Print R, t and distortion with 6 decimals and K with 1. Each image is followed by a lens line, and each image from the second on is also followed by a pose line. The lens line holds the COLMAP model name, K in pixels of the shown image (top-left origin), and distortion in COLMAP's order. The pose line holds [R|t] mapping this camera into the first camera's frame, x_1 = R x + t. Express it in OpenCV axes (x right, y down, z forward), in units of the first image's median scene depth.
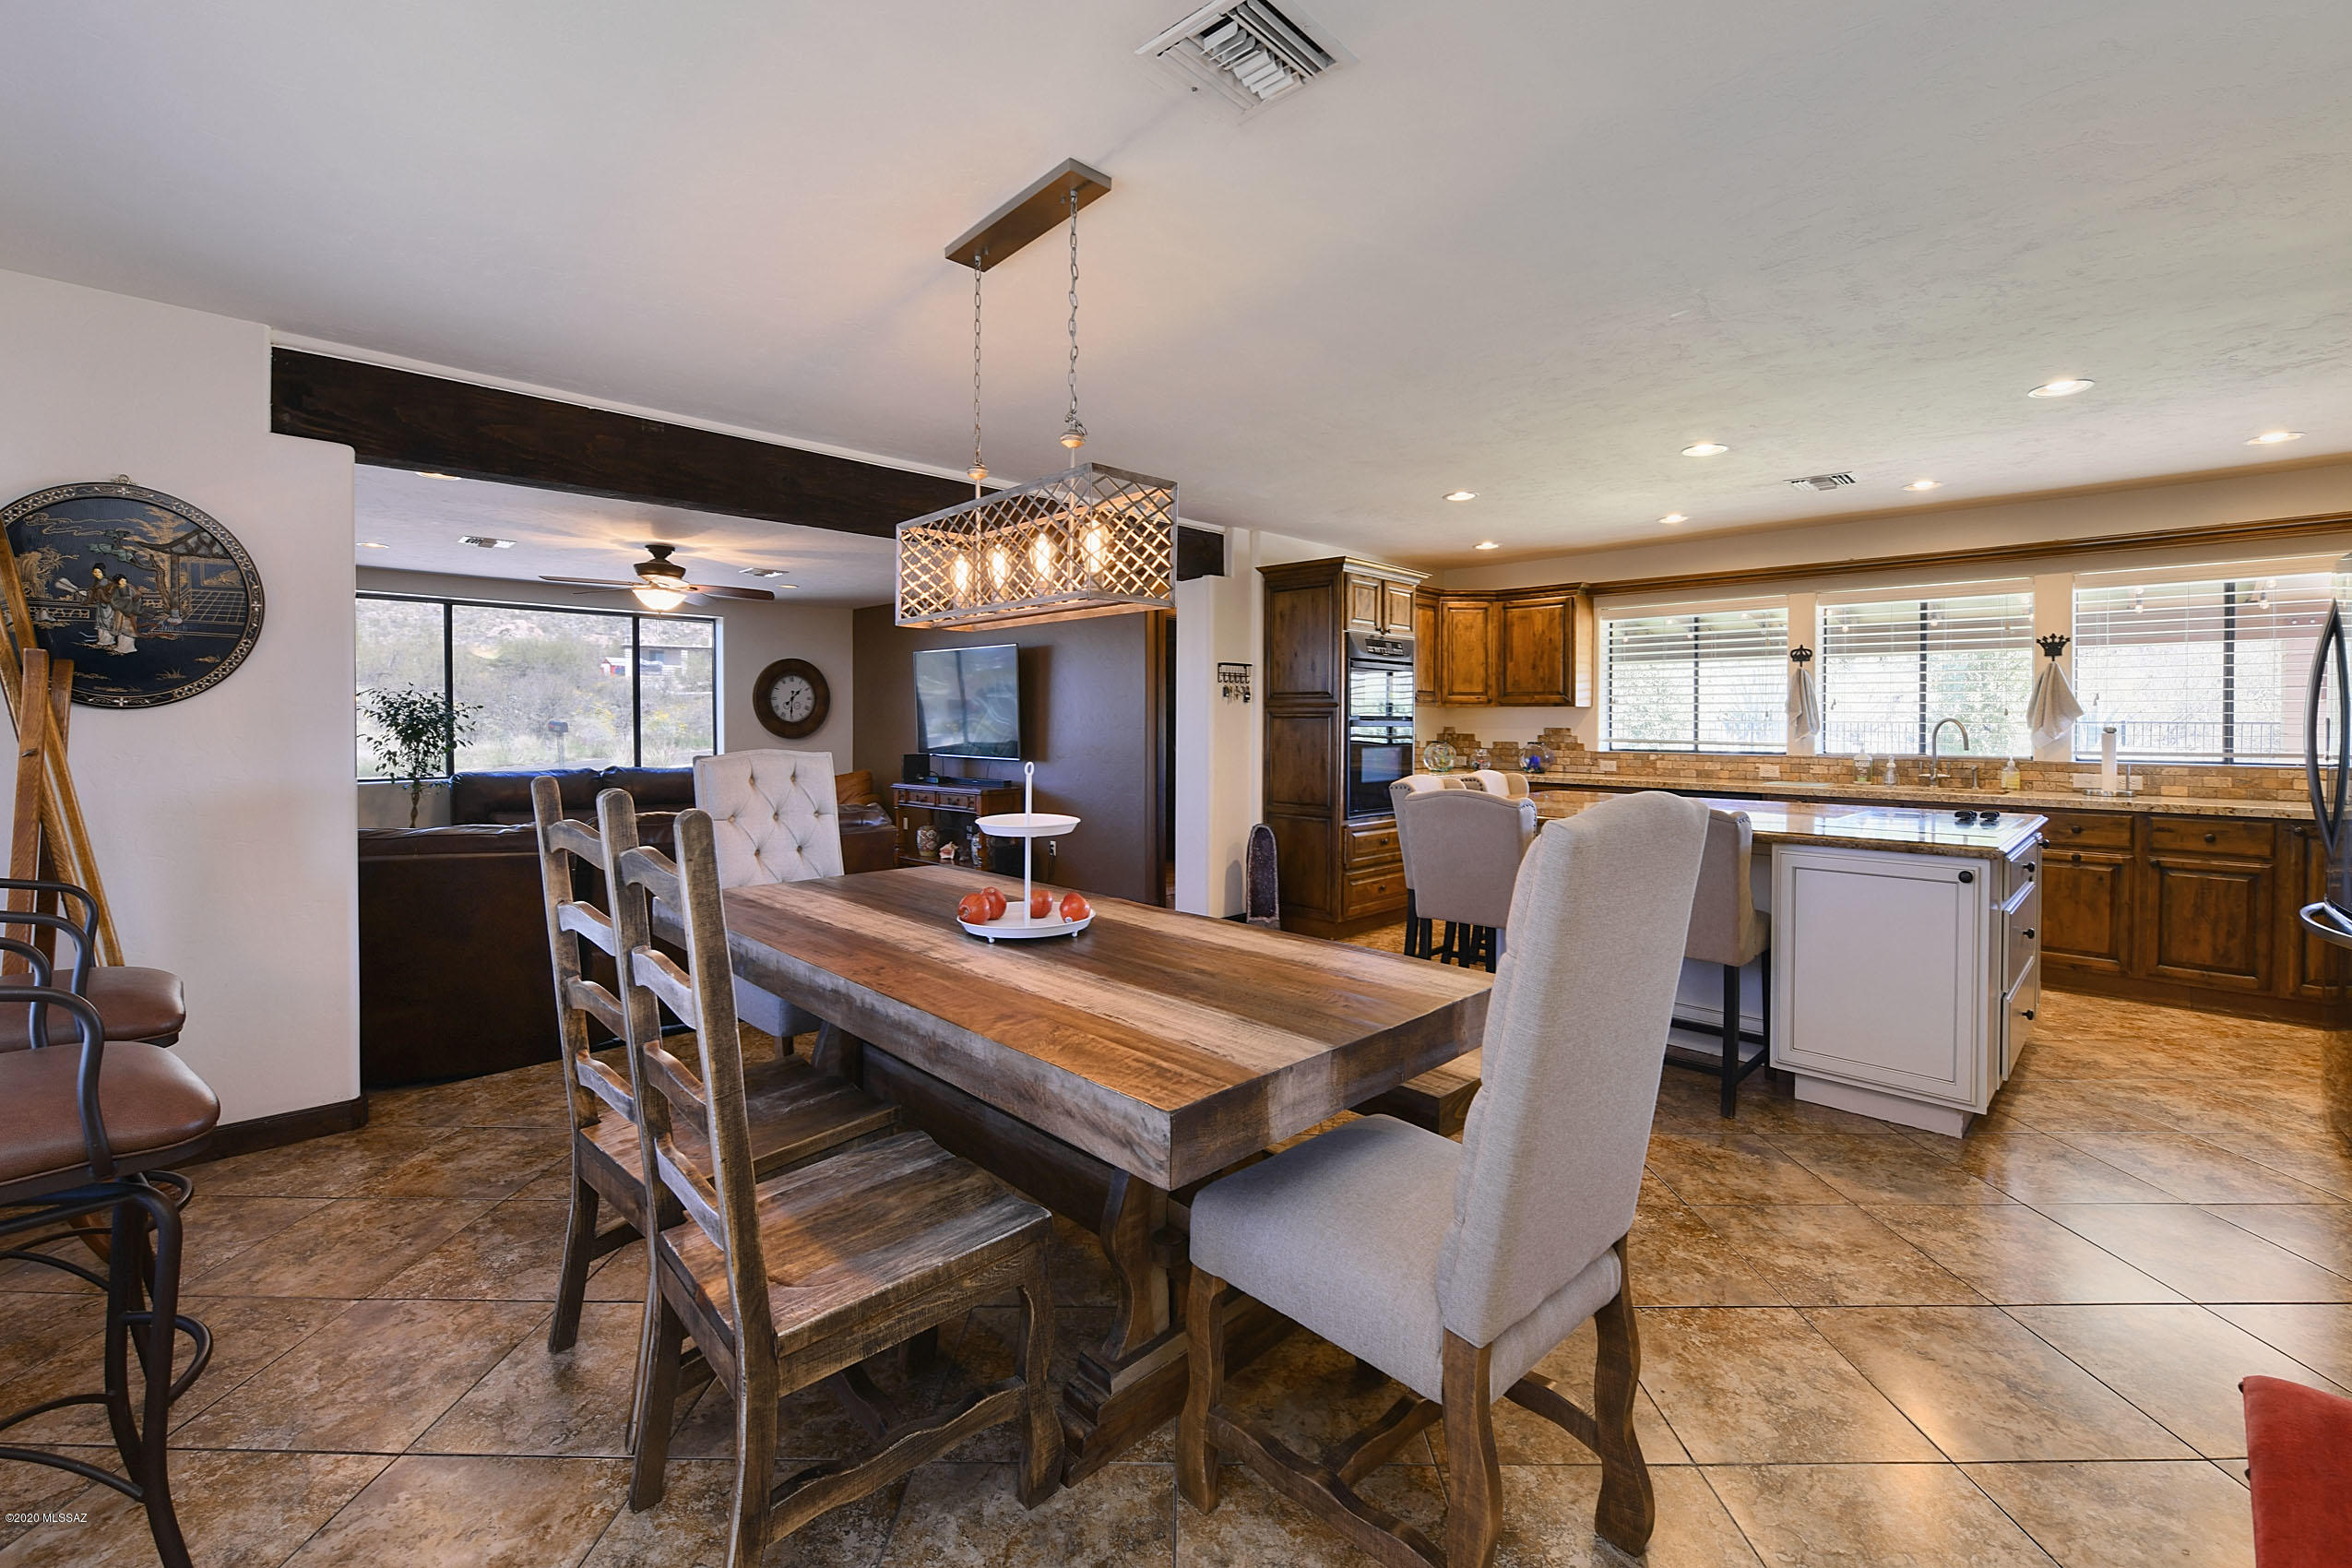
lens RADIAL K [[960.6, 0, 1059.0], [0, 960.6, 731.7], [0, 0, 1]] dist [-0.003136, -0.000107]
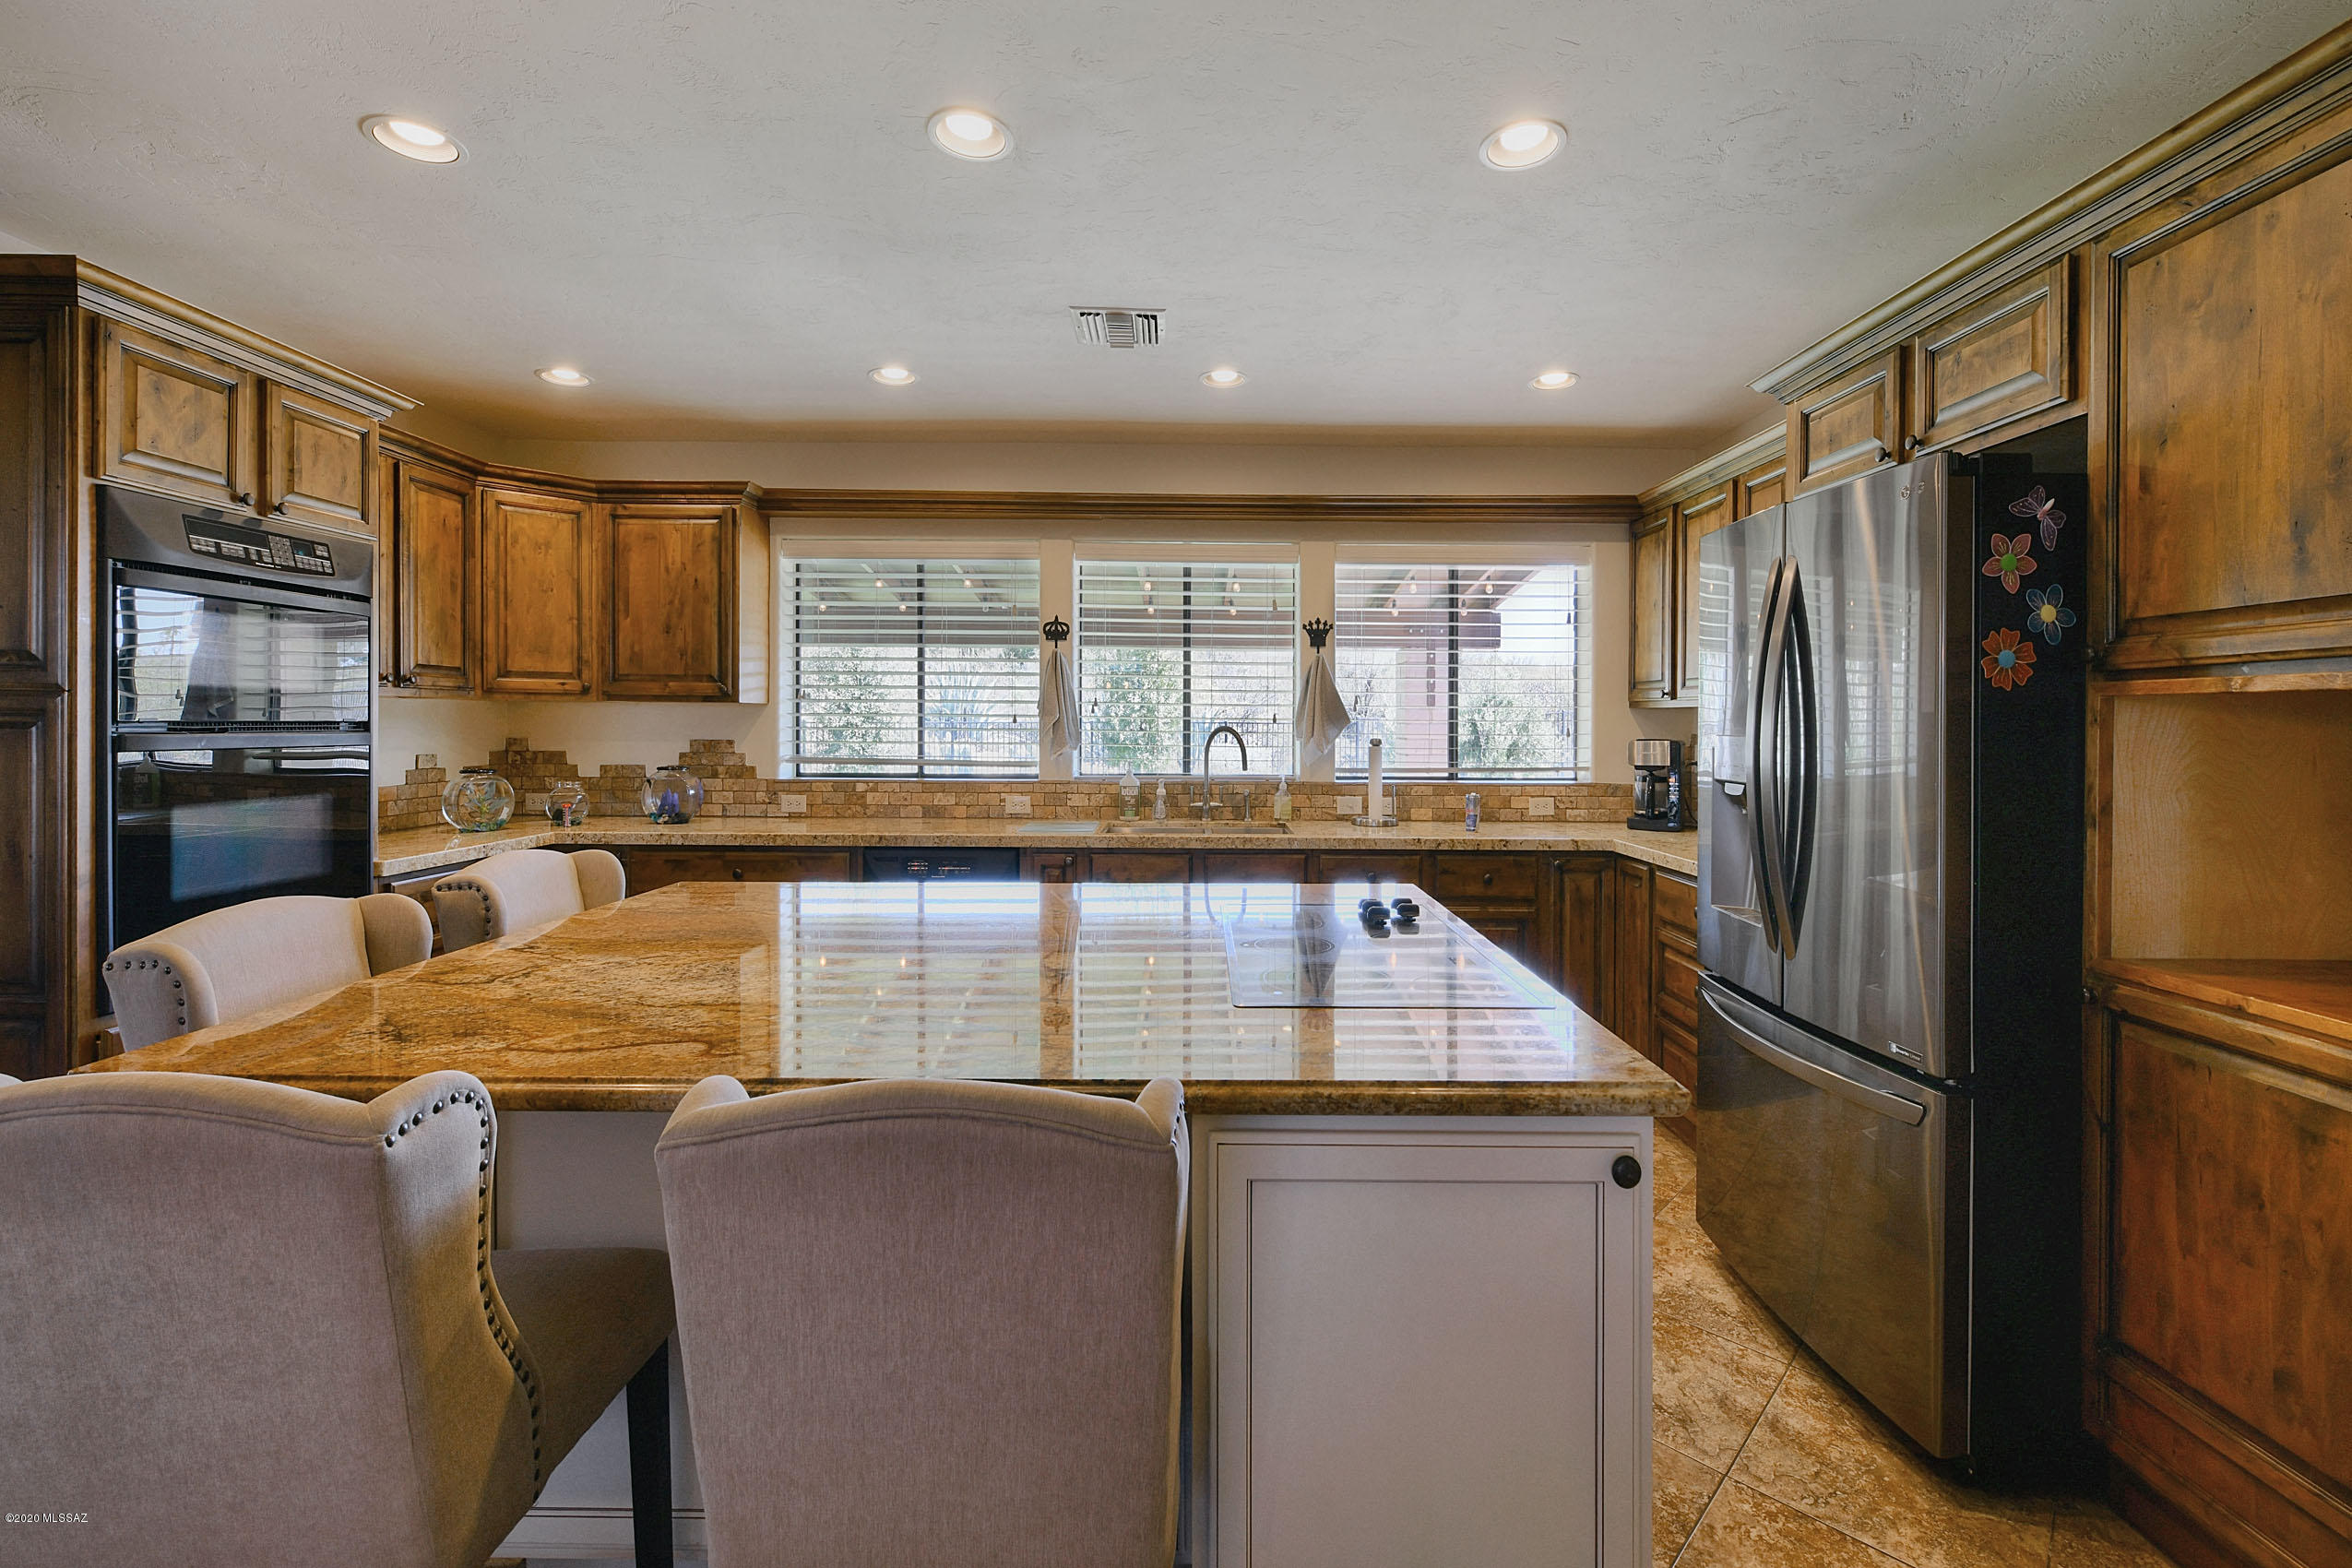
lens RADIAL K [[1096.2, 0, 1190.9], [0, 1096.2, 730.6], [0, 0, 1]] dist [-0.014871, 0.000560]
pose [[0.656795, -0.005598, 0.754049, 0.260104], [0.004563, 0.999984, 0.003449, -0.012398], [-0.754056, 0.001176, 0.656809, 0.431096]]
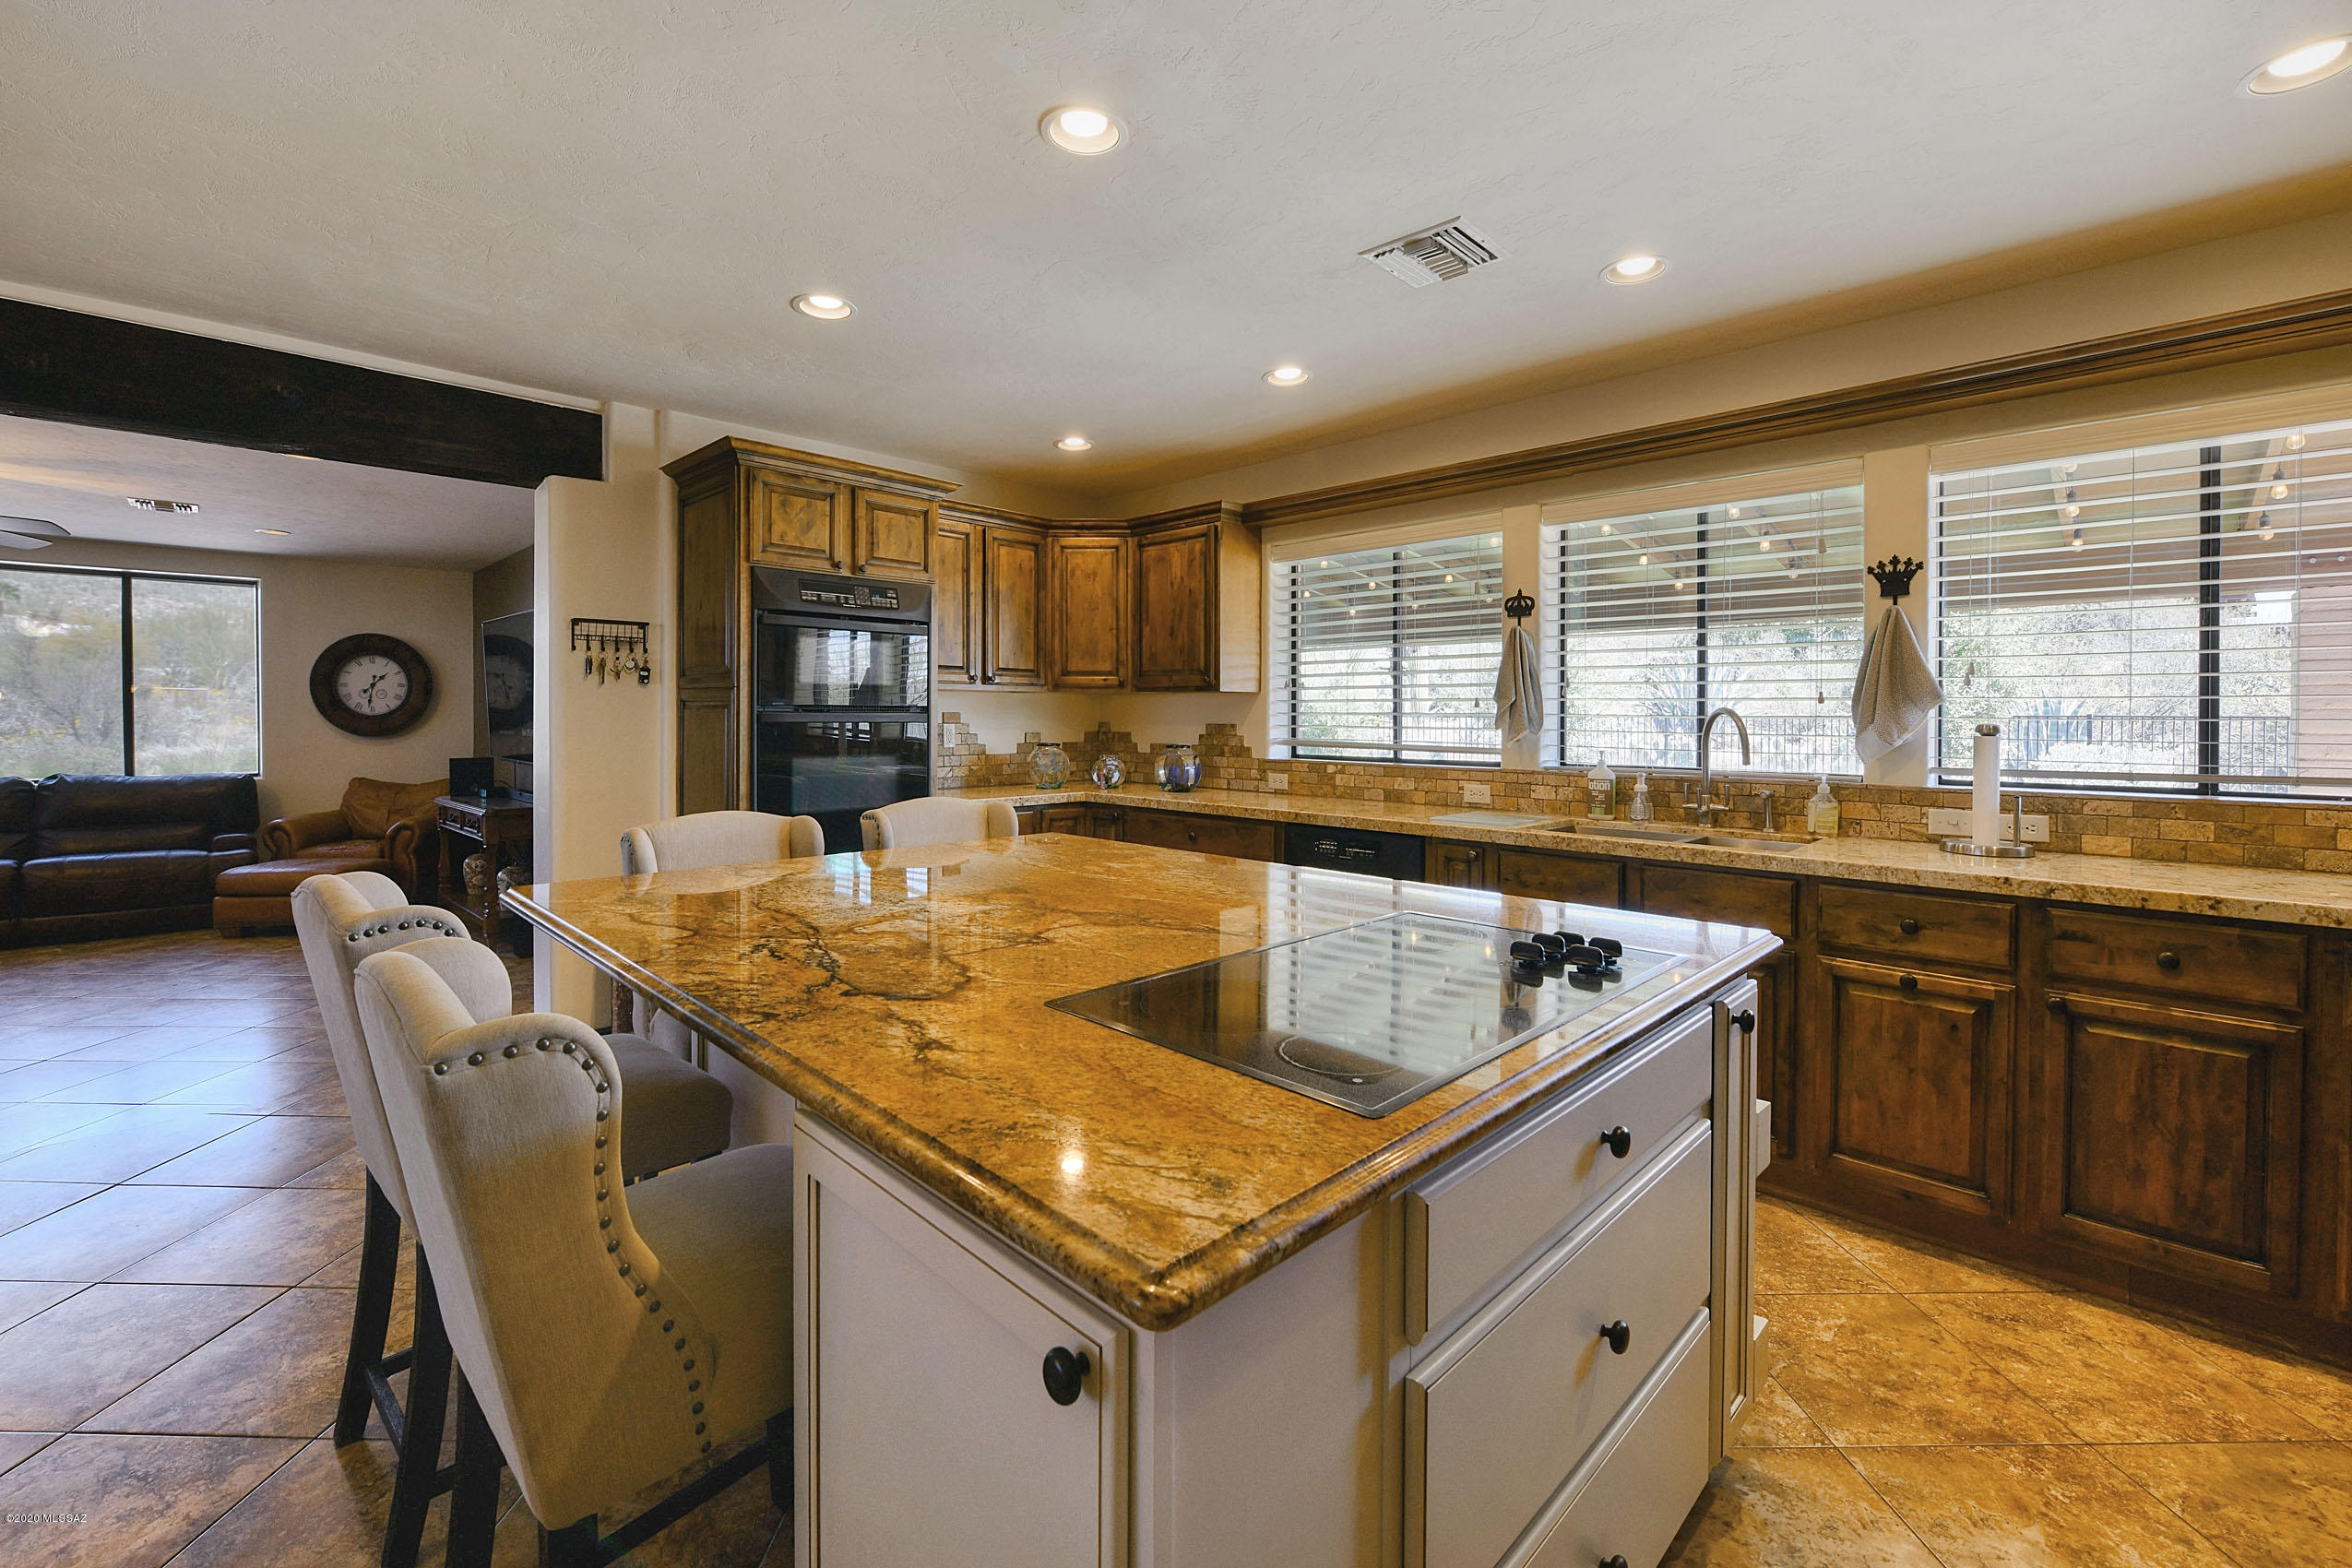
lens RADIAL K [[960.6, 0, 1052.3], [0, 960.6, 727.0], [0, 0, 1]] dist [-0.003136, -0.000107]
pose [[0.999984, 0.000276, 0.005671, 0.478647], [-0.000281, 1.000000, 0.000780, -0.002884], [-0.005671, -0.000782, 0.999984, 0.391134]]
